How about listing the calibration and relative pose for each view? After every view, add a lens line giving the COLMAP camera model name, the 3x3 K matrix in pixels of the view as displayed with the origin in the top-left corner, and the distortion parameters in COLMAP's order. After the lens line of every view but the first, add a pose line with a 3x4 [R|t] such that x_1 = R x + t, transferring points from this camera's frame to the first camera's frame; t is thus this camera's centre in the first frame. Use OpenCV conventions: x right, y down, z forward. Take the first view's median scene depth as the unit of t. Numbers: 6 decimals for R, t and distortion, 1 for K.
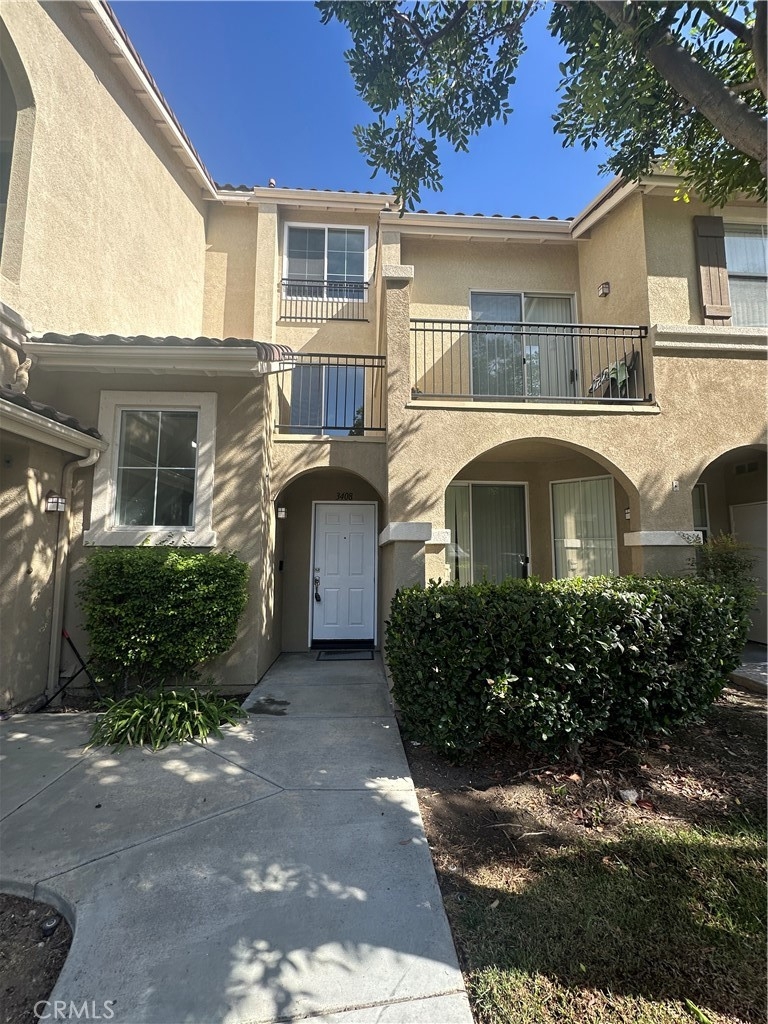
lens RADIAL K [[410.6, 0, 385.1], [0, 410.6, 513.2], [0, 0, 1]] dist [-0.013299, 0.000113]
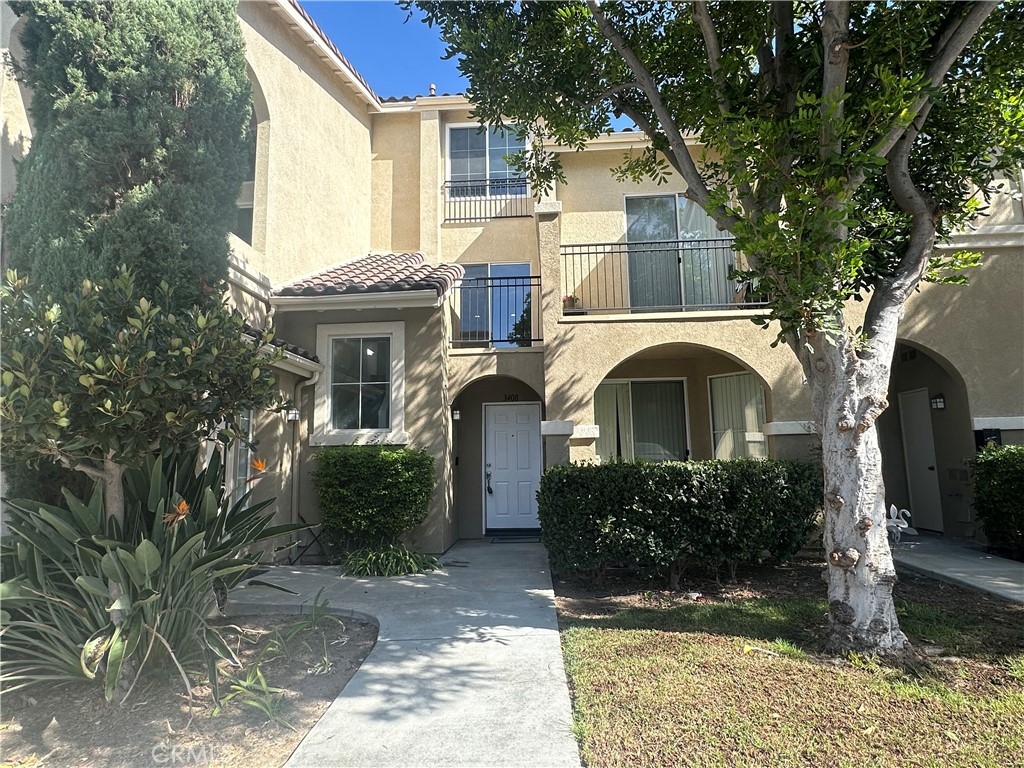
lens RADIAL K [[566.6, 0, 512.6], [0, 566.6, 384.7], [0, 0, 1]] dist [-0.000635, -0.000220]
pose [[0.992293, -0.037082, -0.118232, 0.104484], [0.032651, 0.998698, -0.039200, -0.019858], [0.119531, 0.035038, 0.992212, -0.616778]]
